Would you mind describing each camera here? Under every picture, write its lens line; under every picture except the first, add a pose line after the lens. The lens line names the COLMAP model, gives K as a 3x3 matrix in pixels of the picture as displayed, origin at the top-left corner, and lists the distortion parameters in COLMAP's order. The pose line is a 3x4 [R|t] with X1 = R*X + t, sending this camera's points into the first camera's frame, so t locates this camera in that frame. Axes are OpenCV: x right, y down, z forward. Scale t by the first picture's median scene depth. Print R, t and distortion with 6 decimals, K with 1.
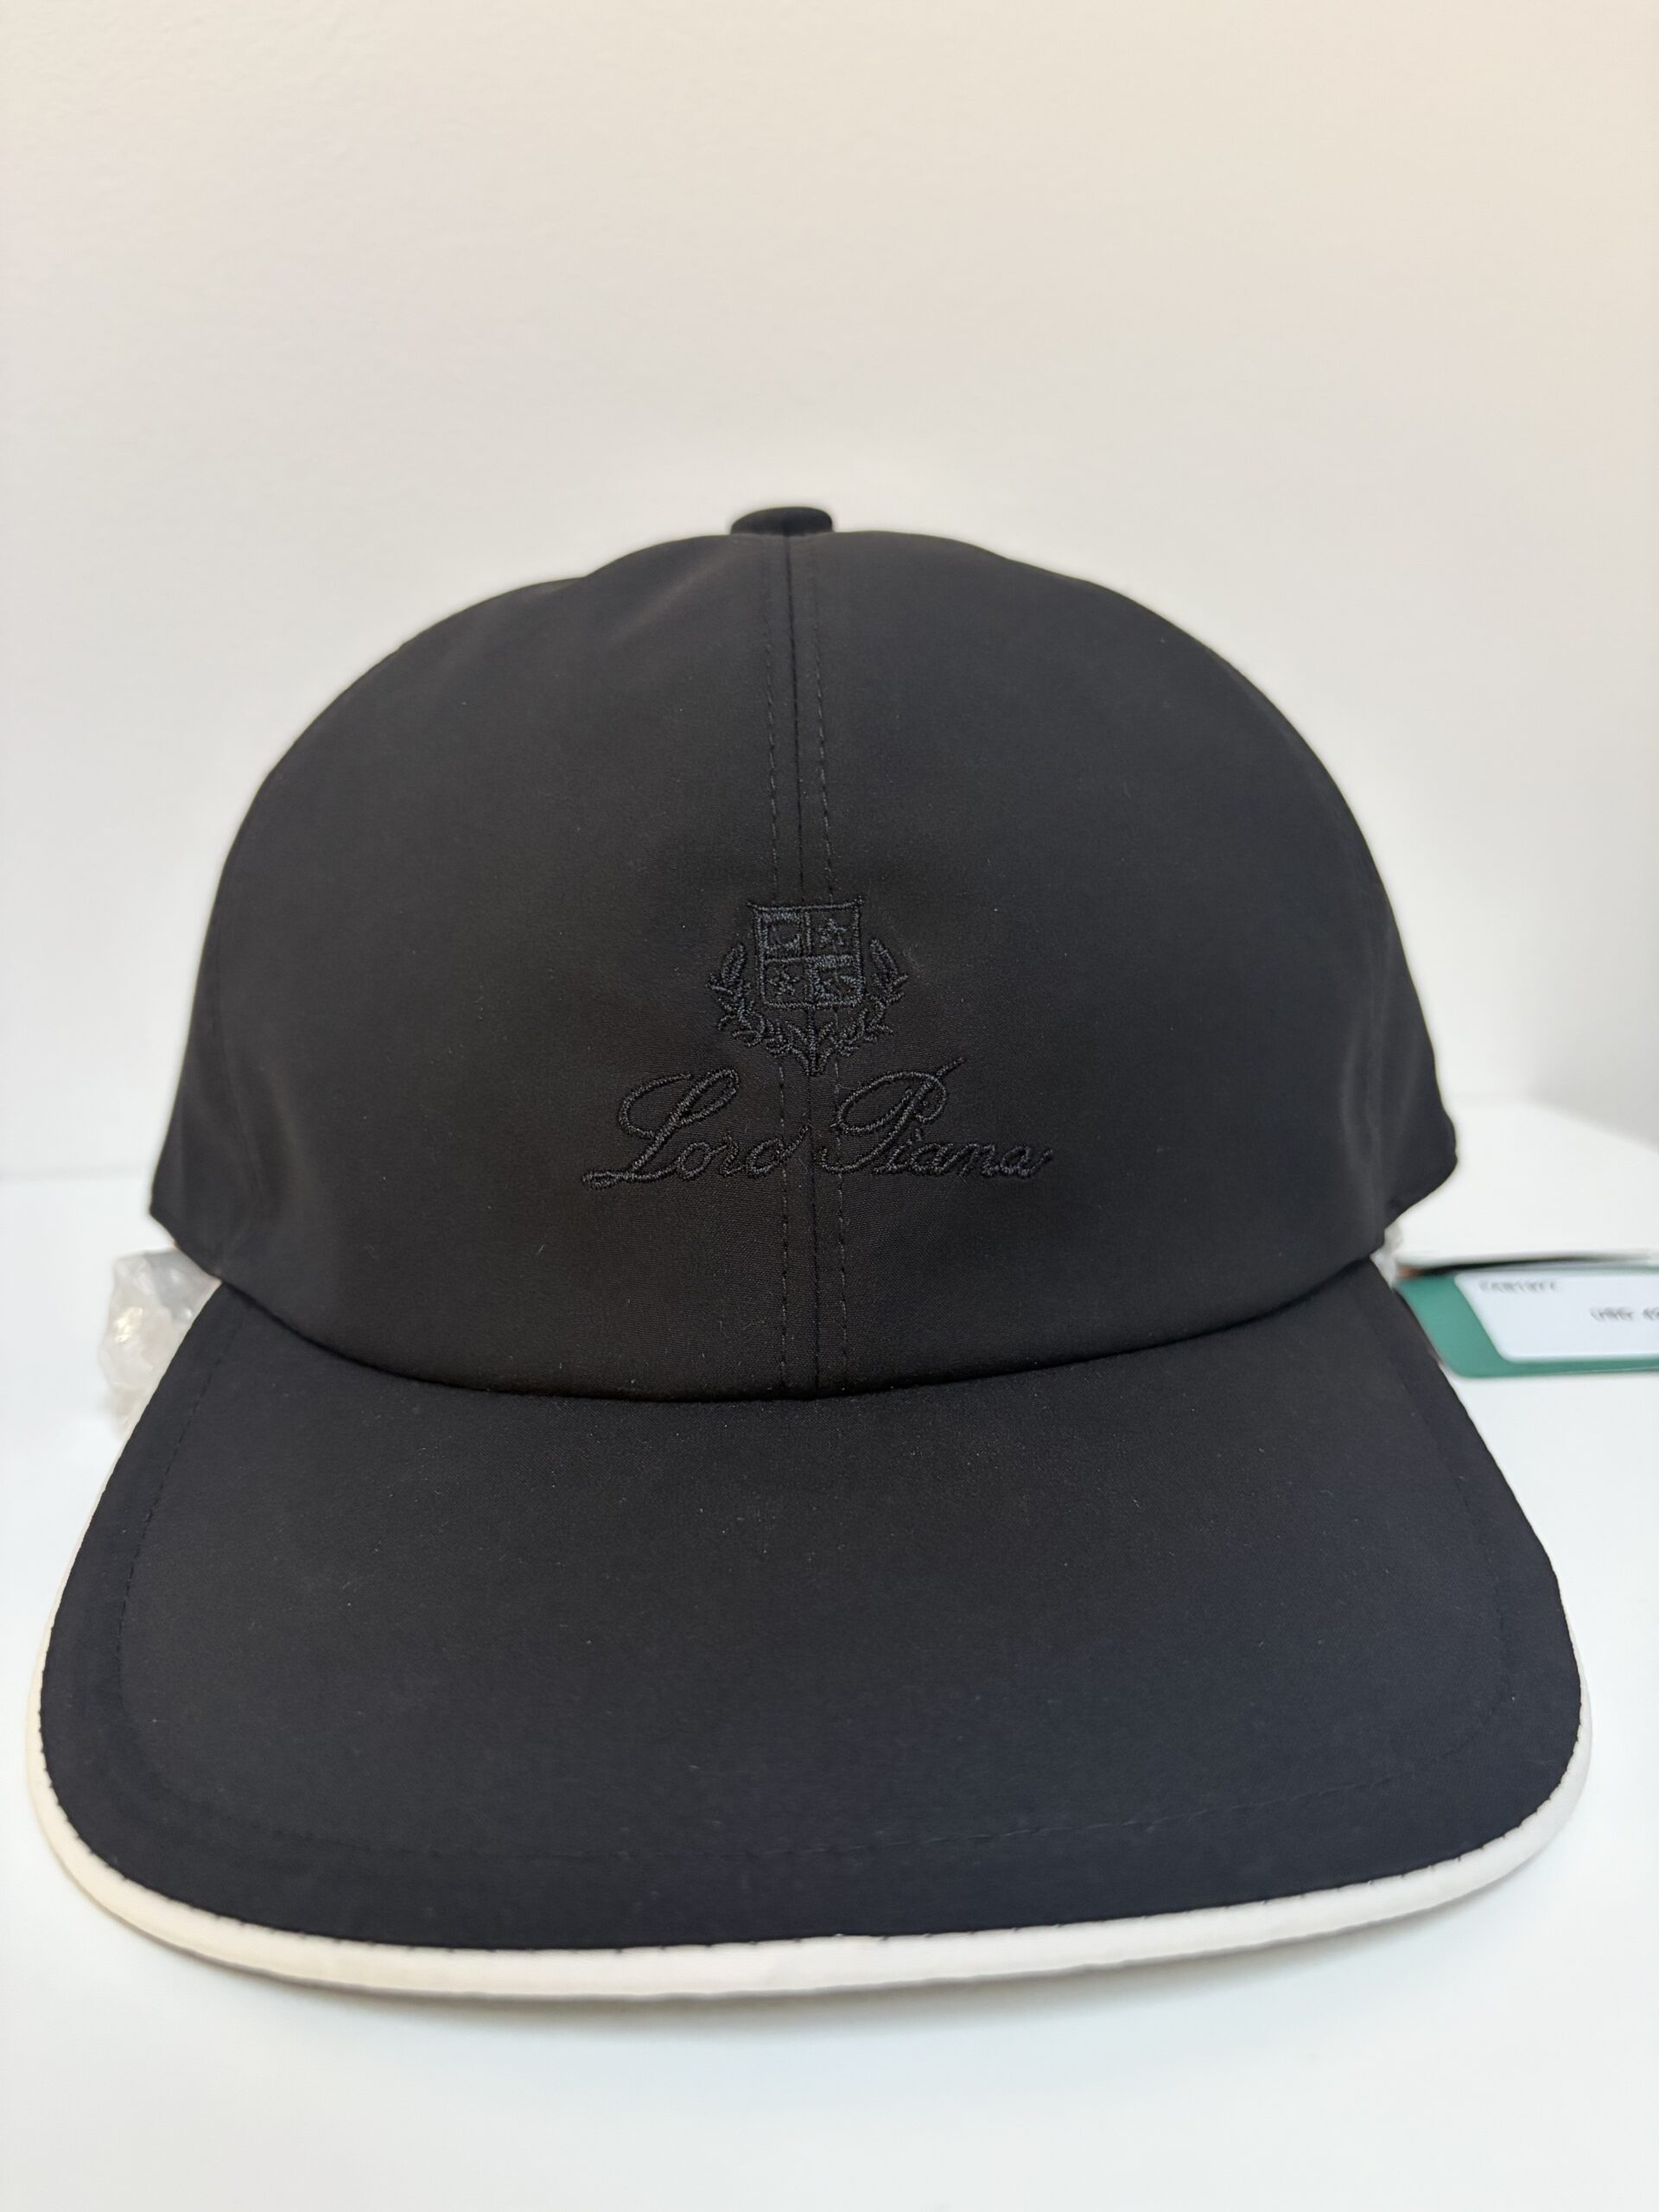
lens RADIAL K [[1736.6, 0, 837.3], [0, 1736.6, 1115.7], [0, 0, 1]] dist [0.012246, -0.051440]
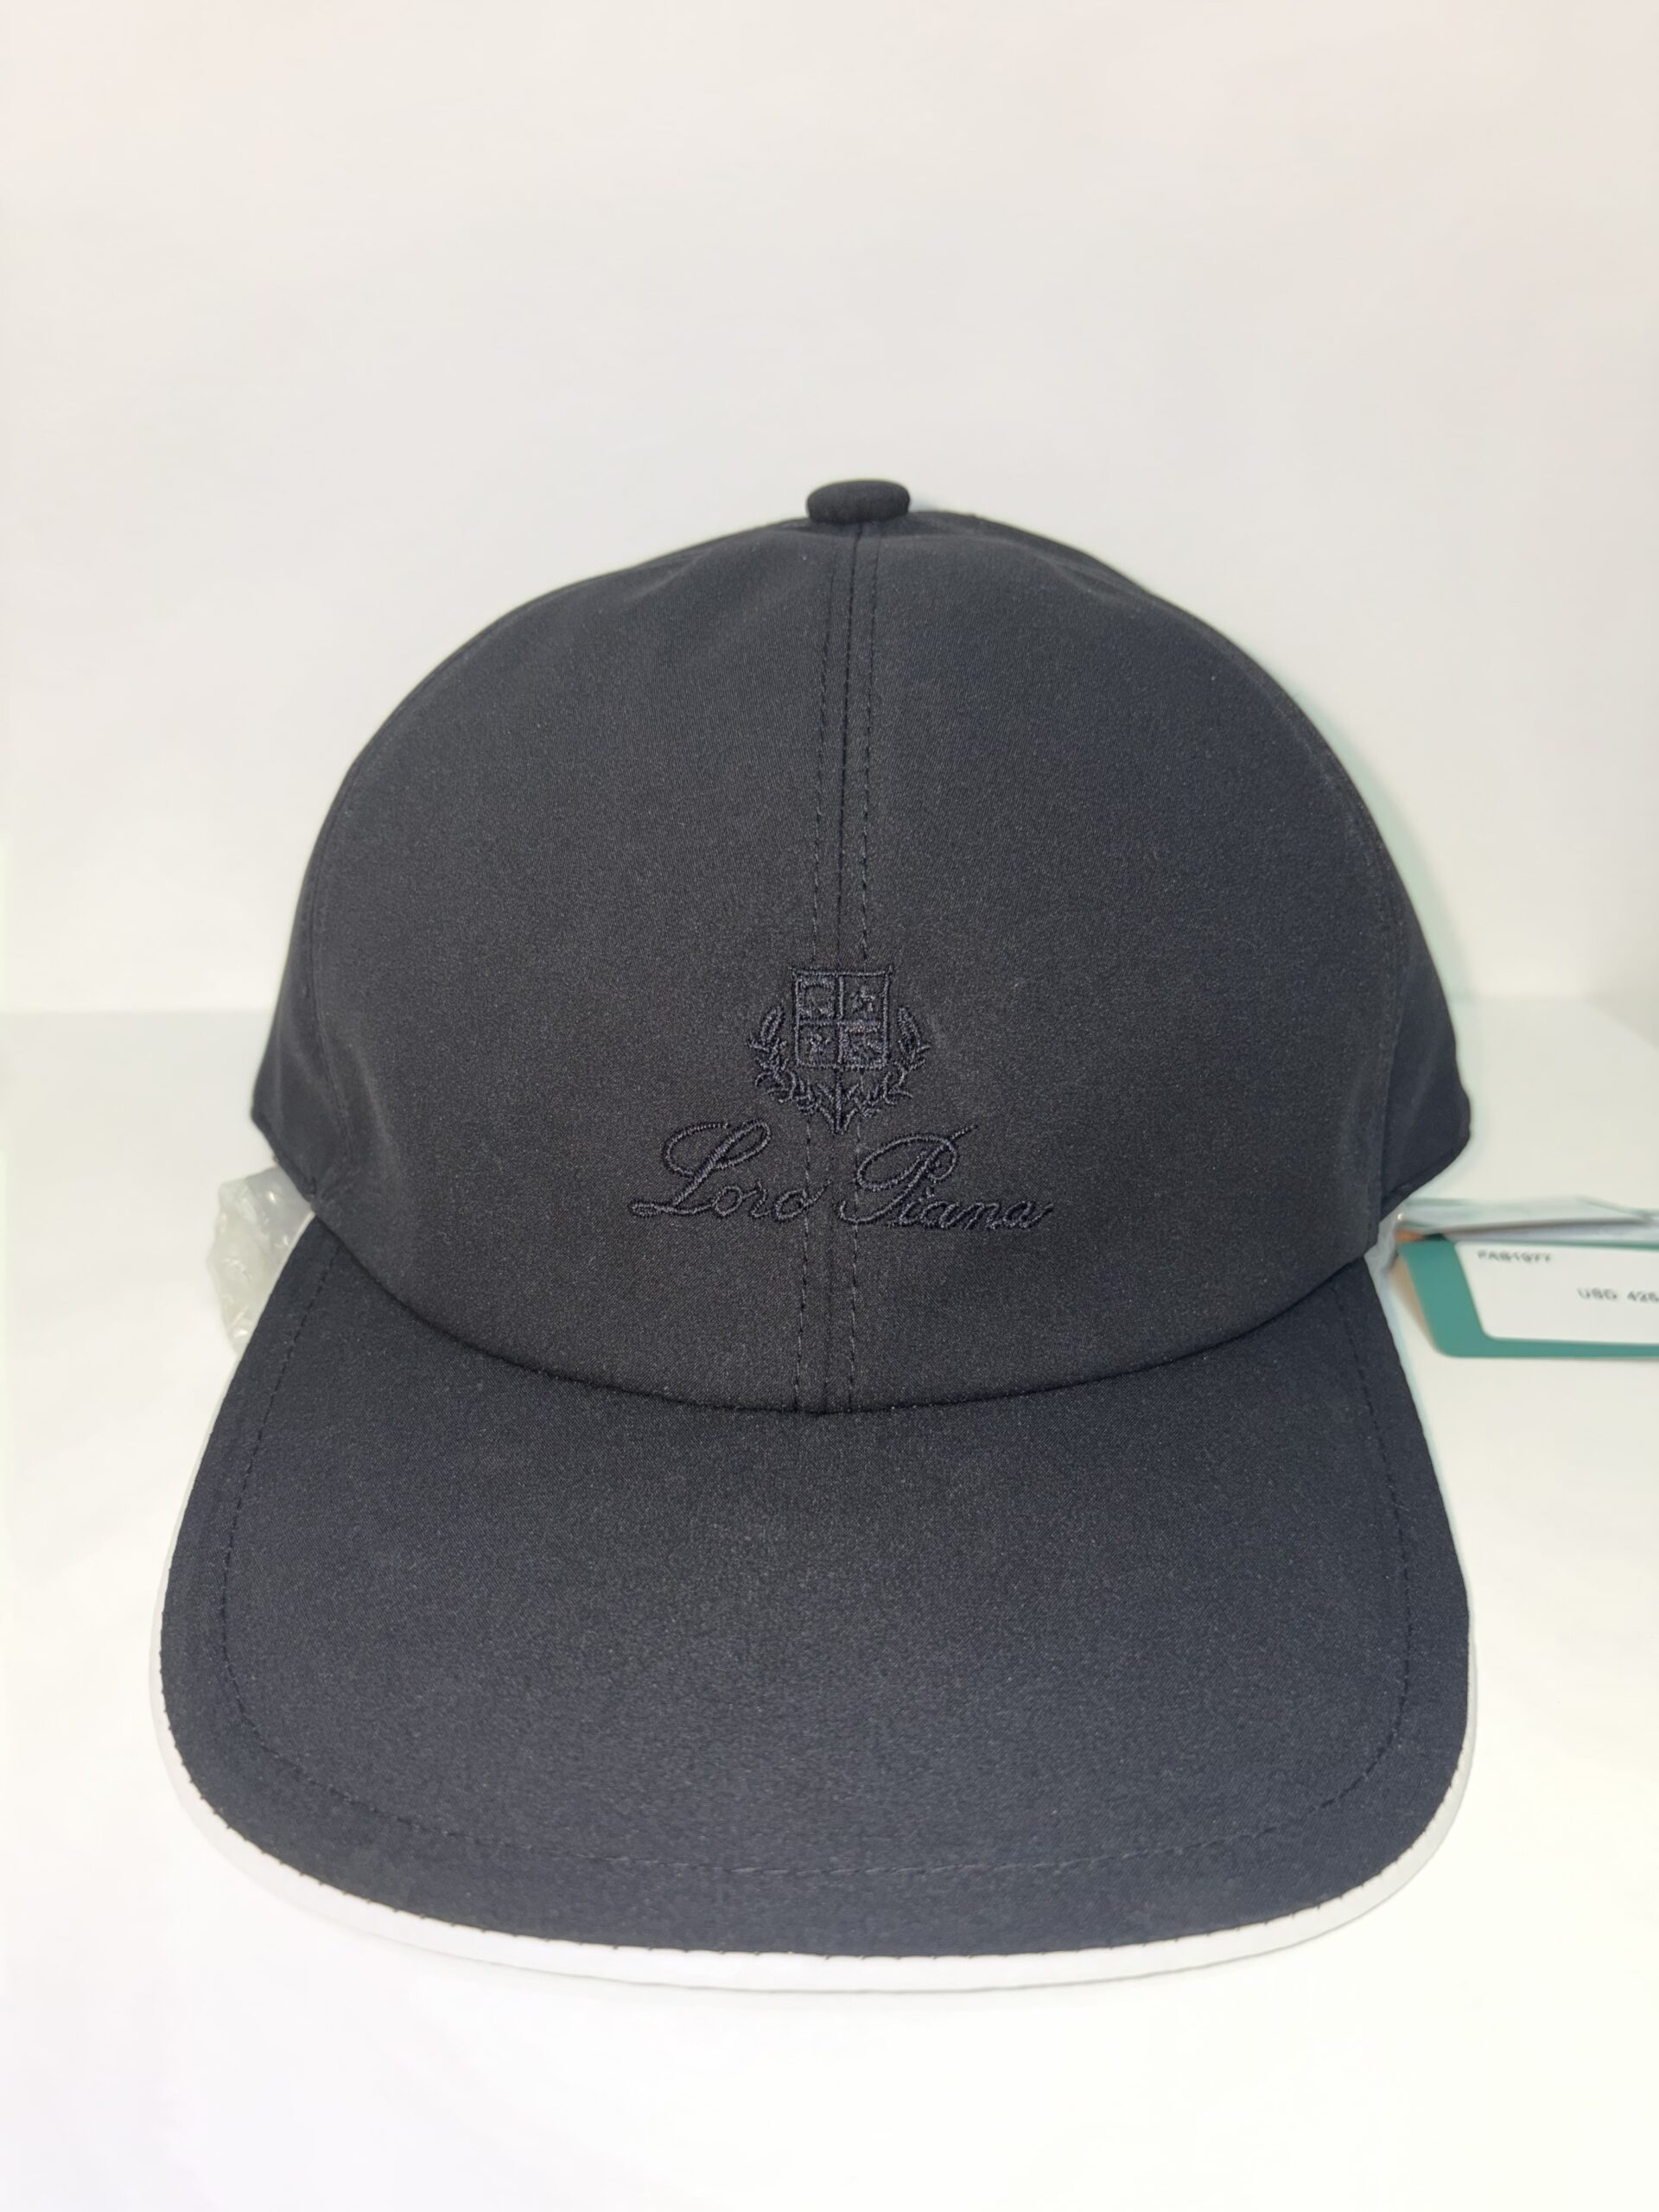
lens RADIAL K [[1736.6, 0, 827.2], [0, 1736.6, 1092.3], [0, 0, 1]] dist [0.012246, -0.051440]
pose [[0.996680, 0.061197, -0.053704, 0.037035], [-0.052172, 0.986410, 0.155798, -0.219715], [0.062509, -0.152479, 0.986328, -0.088016]]
